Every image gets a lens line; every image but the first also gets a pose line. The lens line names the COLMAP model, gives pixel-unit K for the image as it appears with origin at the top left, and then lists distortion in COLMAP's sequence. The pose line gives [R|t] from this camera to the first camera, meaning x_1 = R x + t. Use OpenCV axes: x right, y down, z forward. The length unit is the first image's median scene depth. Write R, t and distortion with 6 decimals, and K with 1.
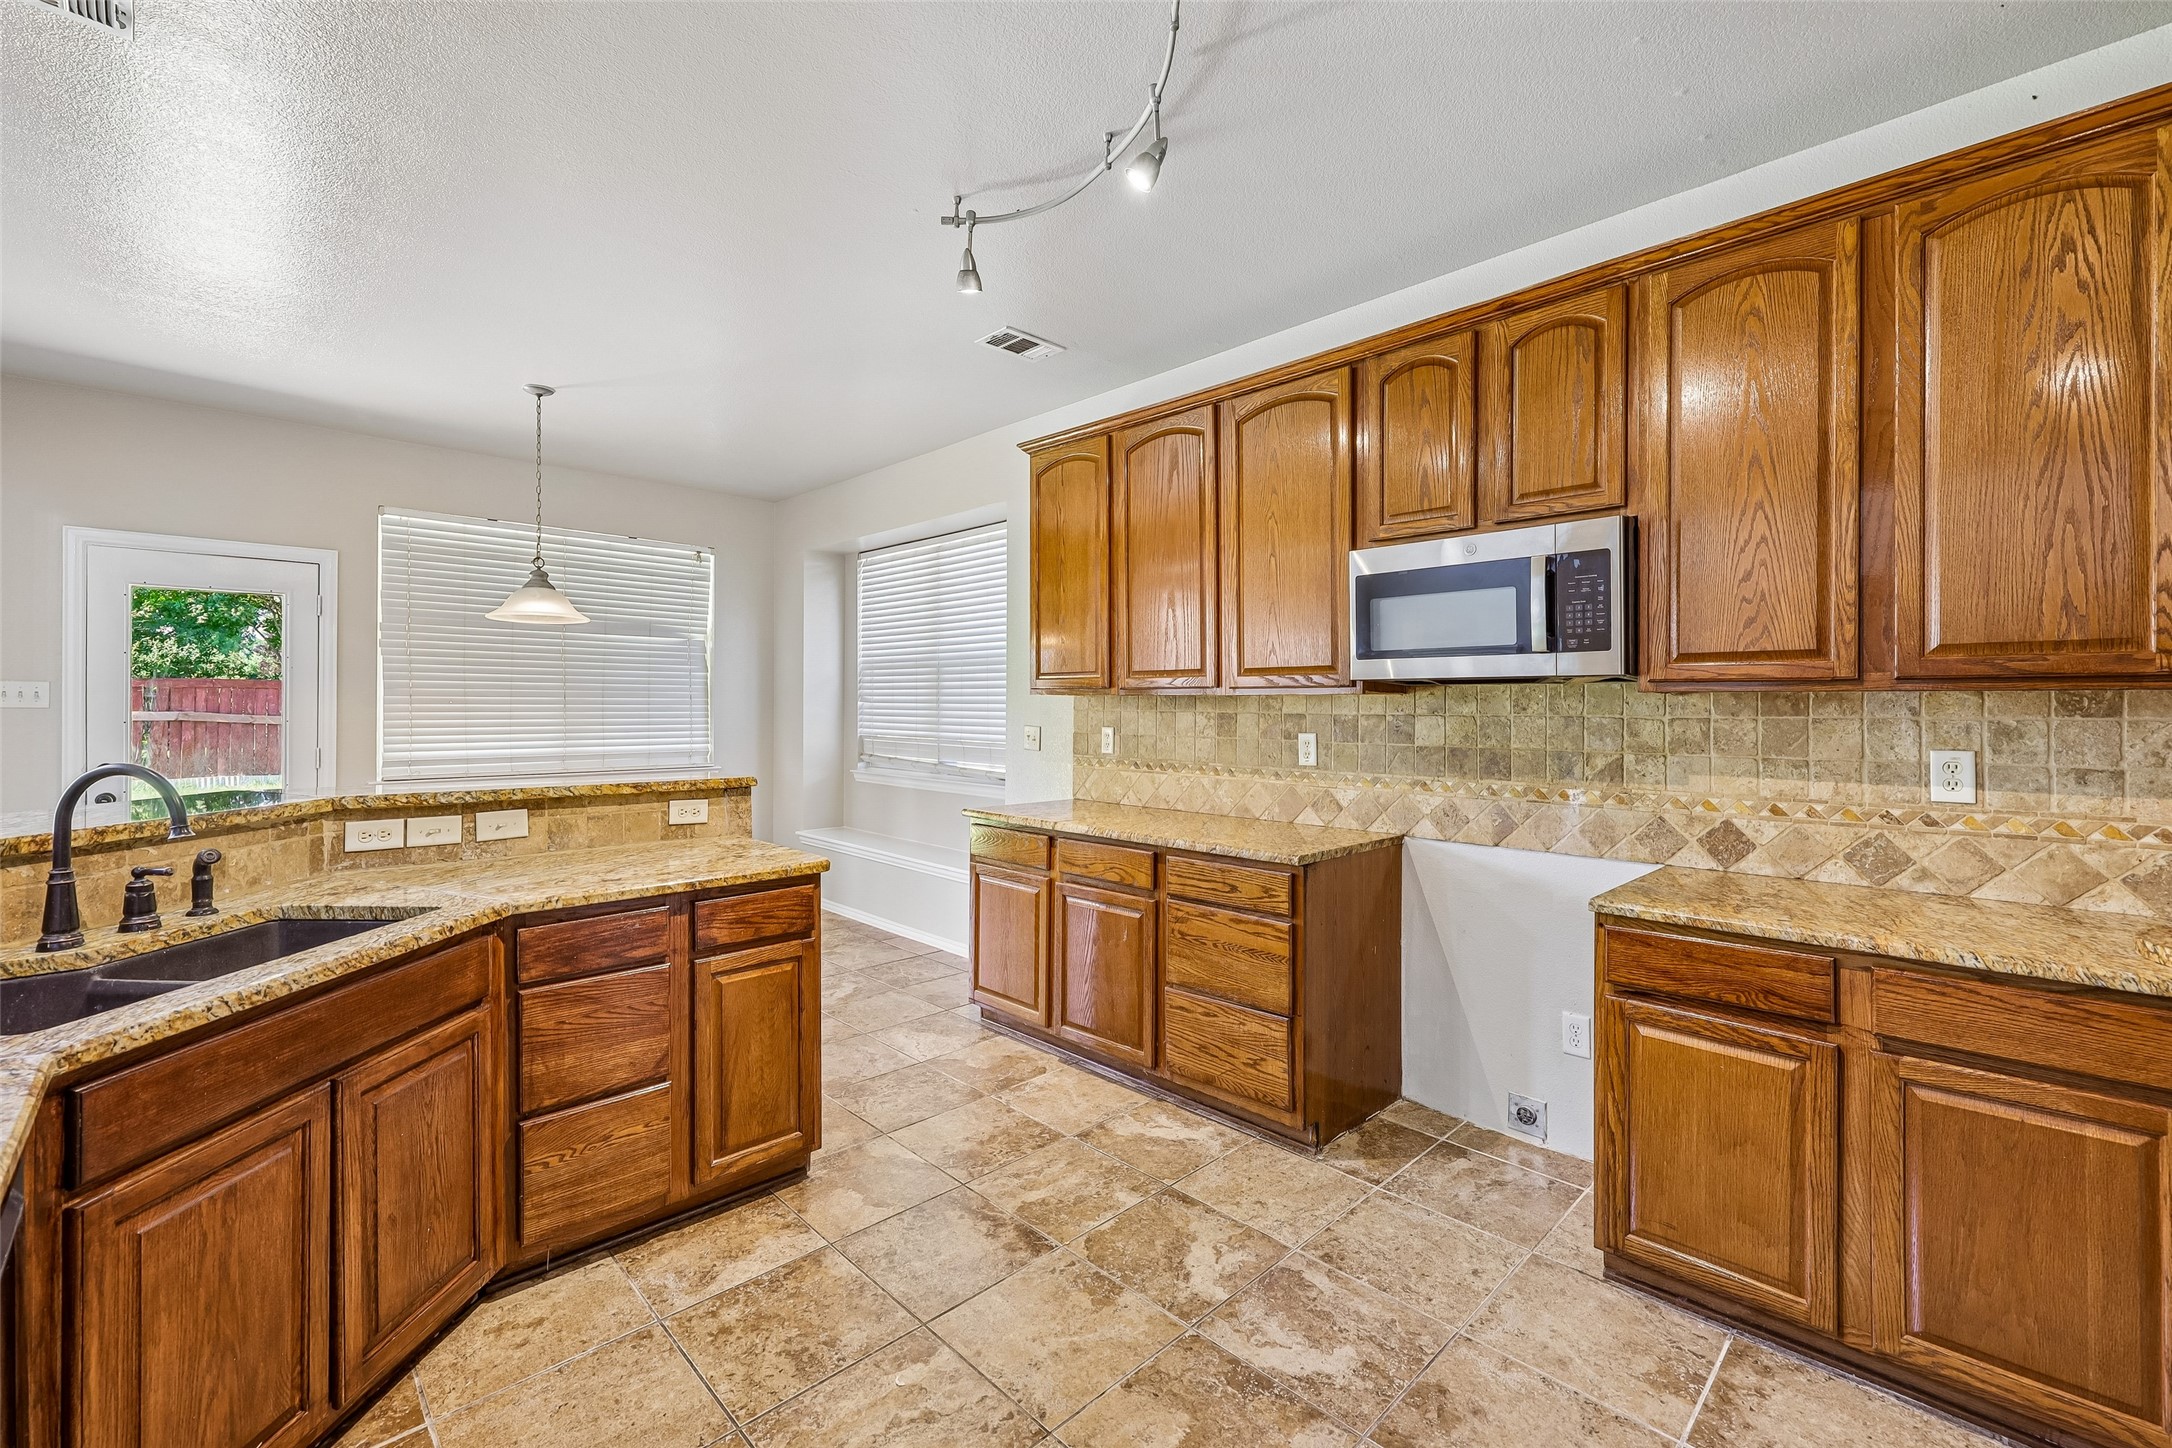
lens RADIAL K [[907.2, 0, 1092.2], [0, 907.2, 698.3], [0, 0, 1]] dist [0.000585, 0.000135]
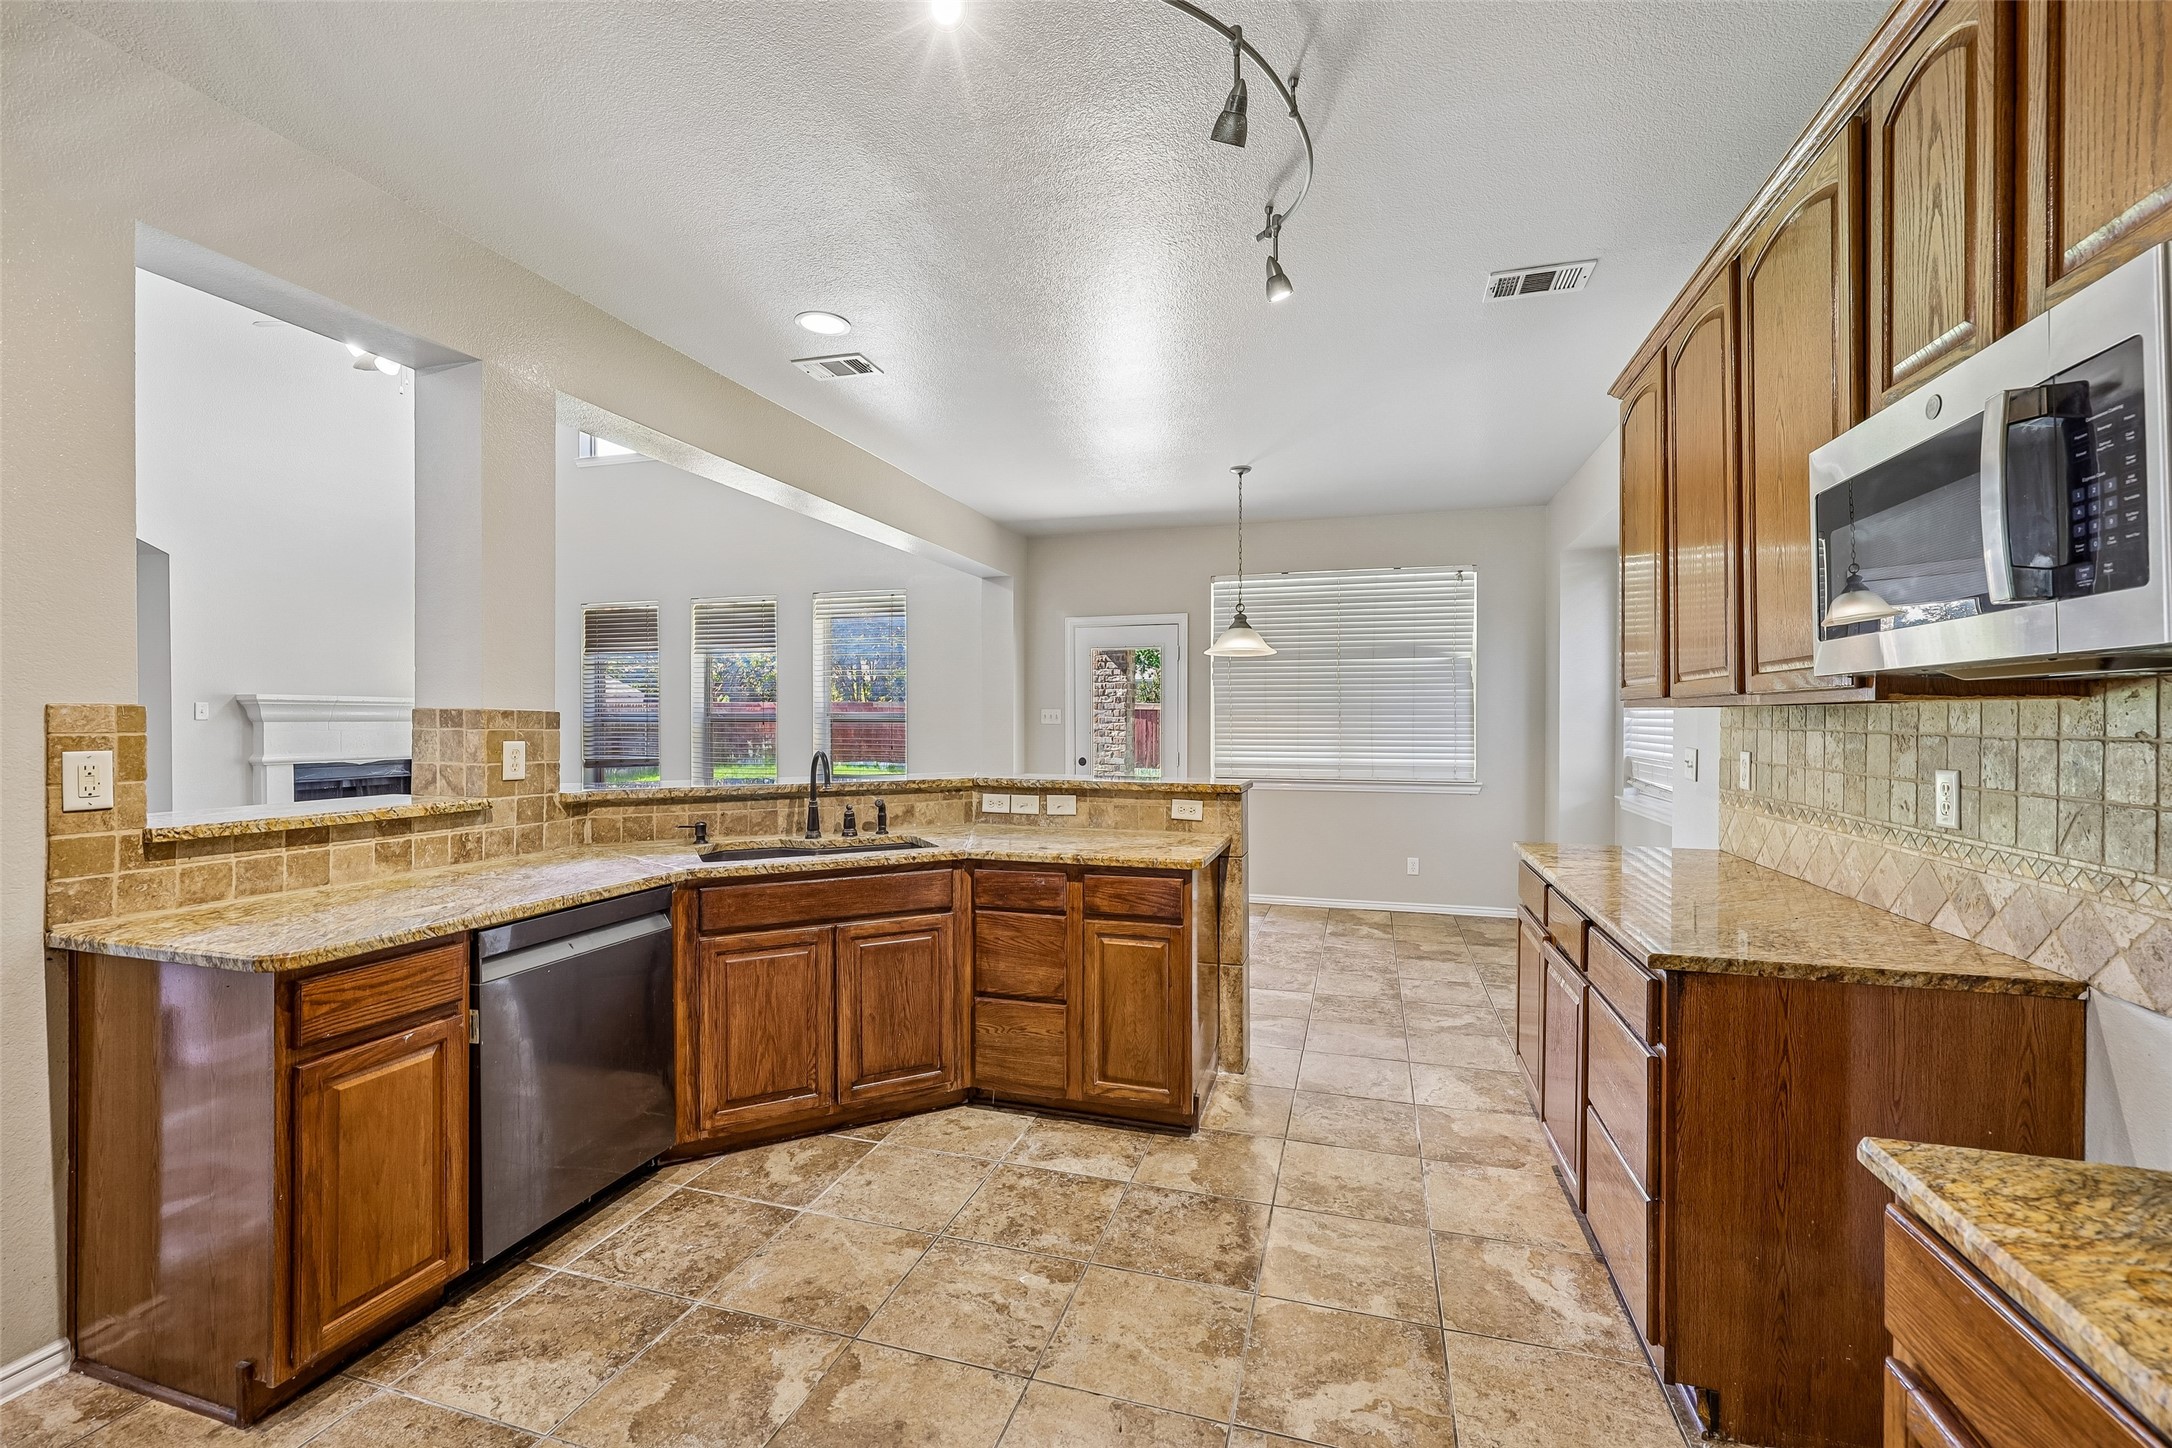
lens RADIAL K [[907.2, 0, 1091.3], [0, 907.2, 721.4], [0, 0, 1]] dist [0.000585, 0.000135]
pose [[0.478237, -0.001655, -0.878229, 0.653987], [0.007871, 0.999966, 0.002401, 0.004182], [0.878196, -0.008061, 0.478234, 0.368539]]
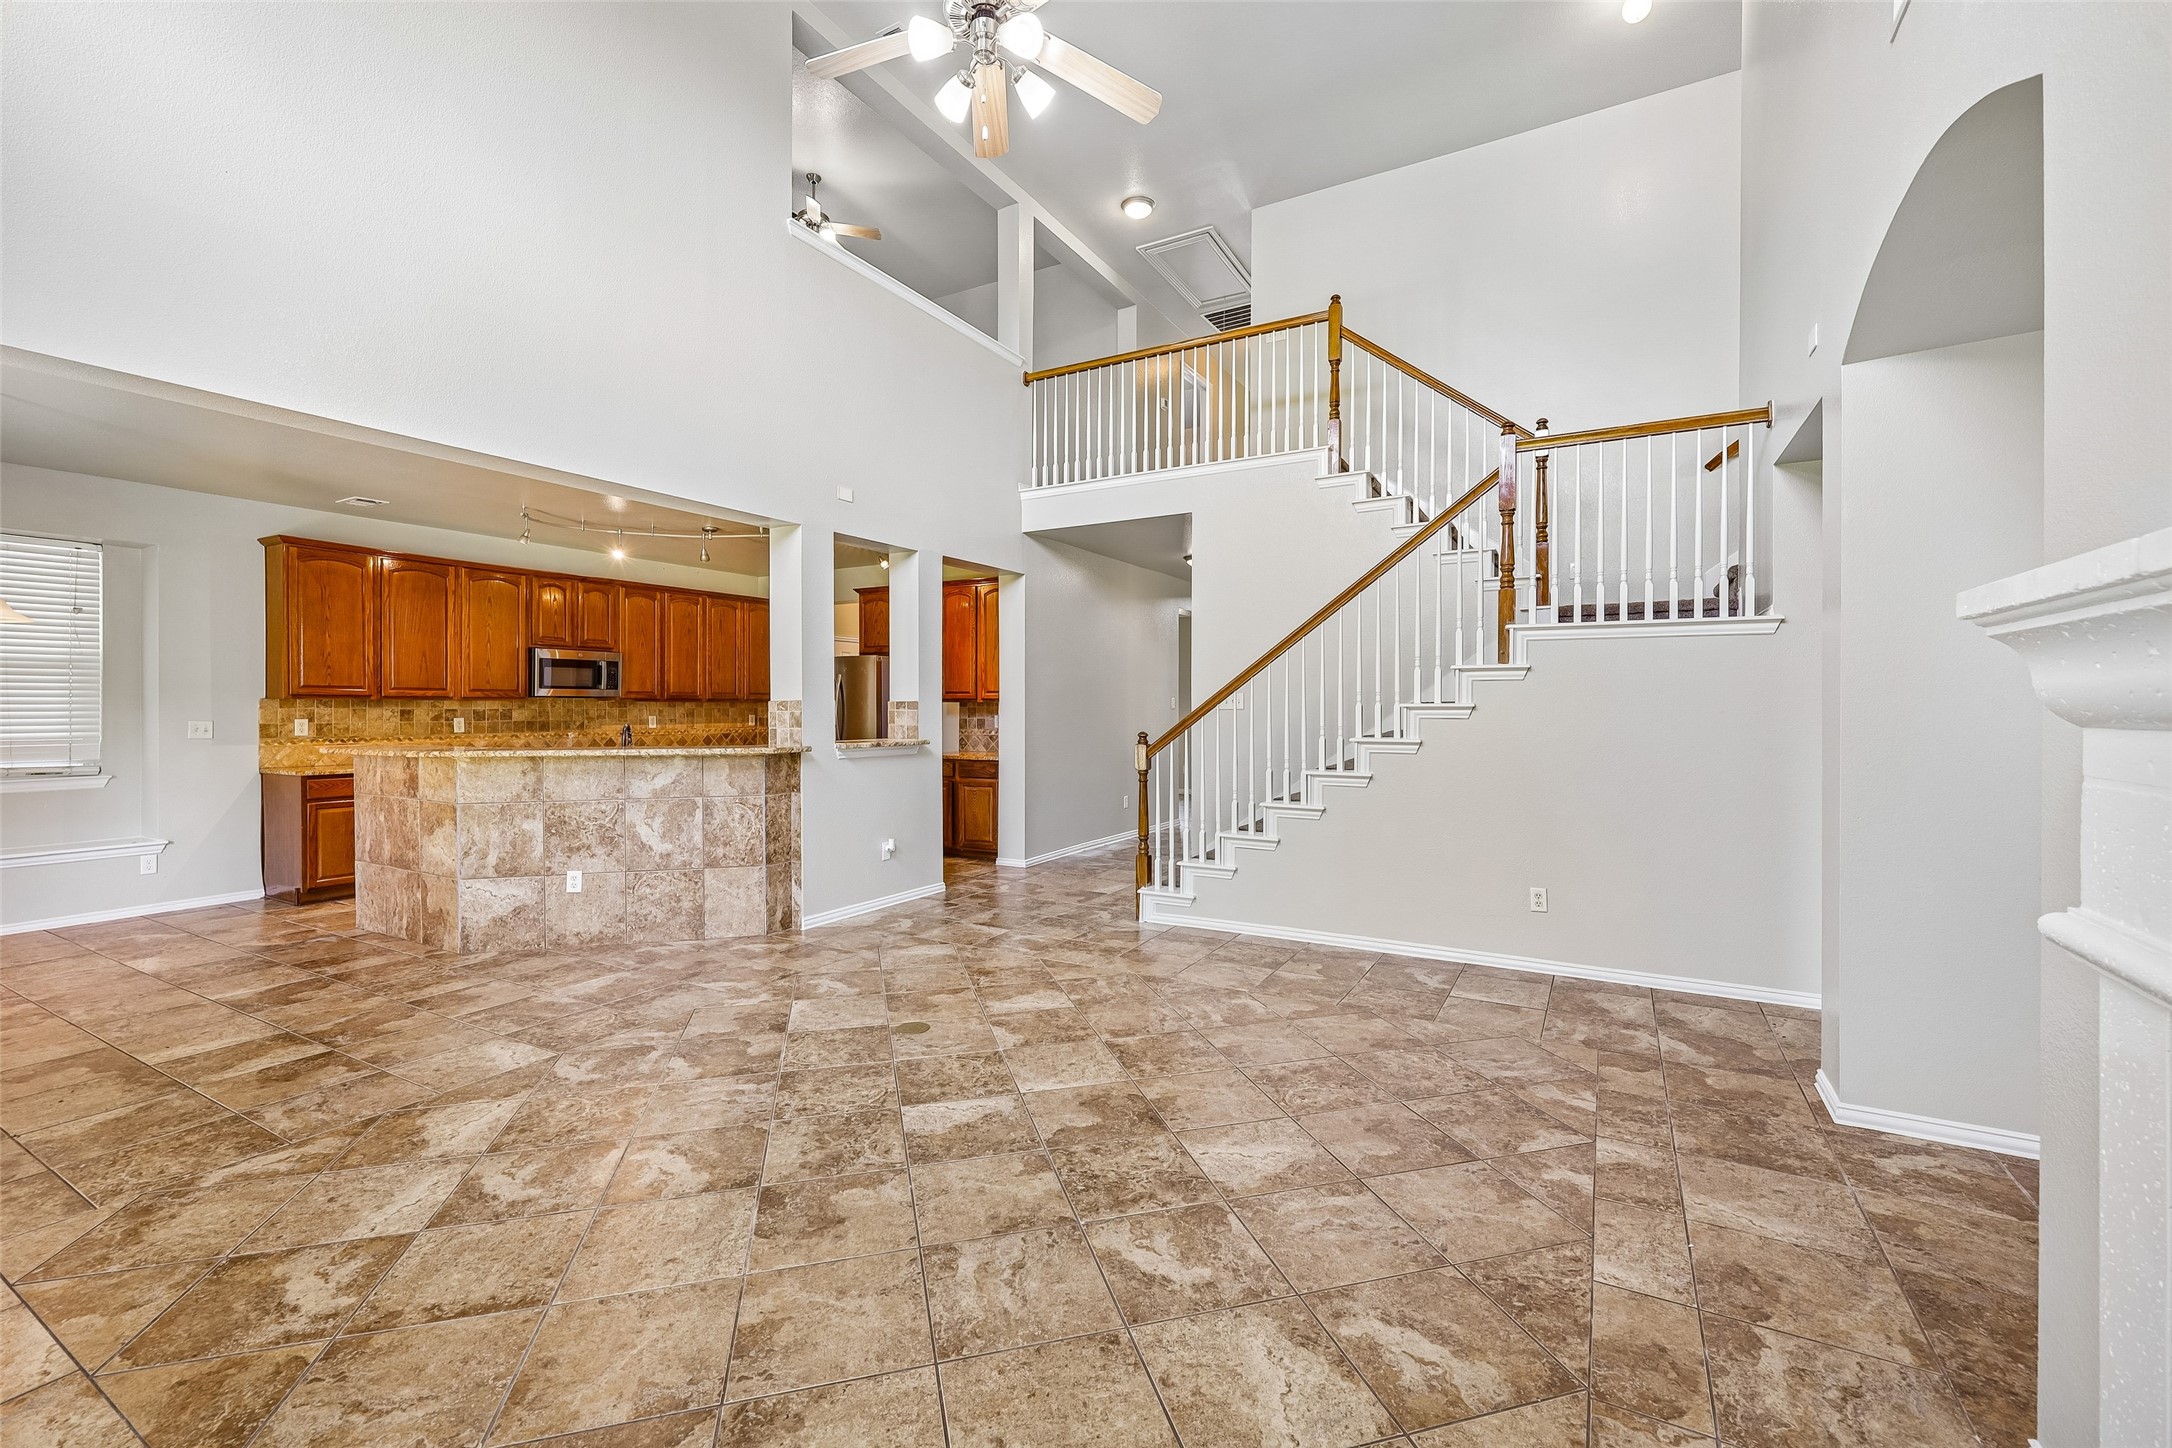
lens RADIAL K [[907.2, 0, 1086.3], [0, 907.2, 705.6], [0, 0, 1]] dist [0.000585, 0.000135]
pose [[-0.267468, -0.004128, 0.963558, -3.125387], [-0.008585, 0.999961, 0.001901, -0.011661], [-0.963528, -0.007764, -0.267493, 0.169626]]
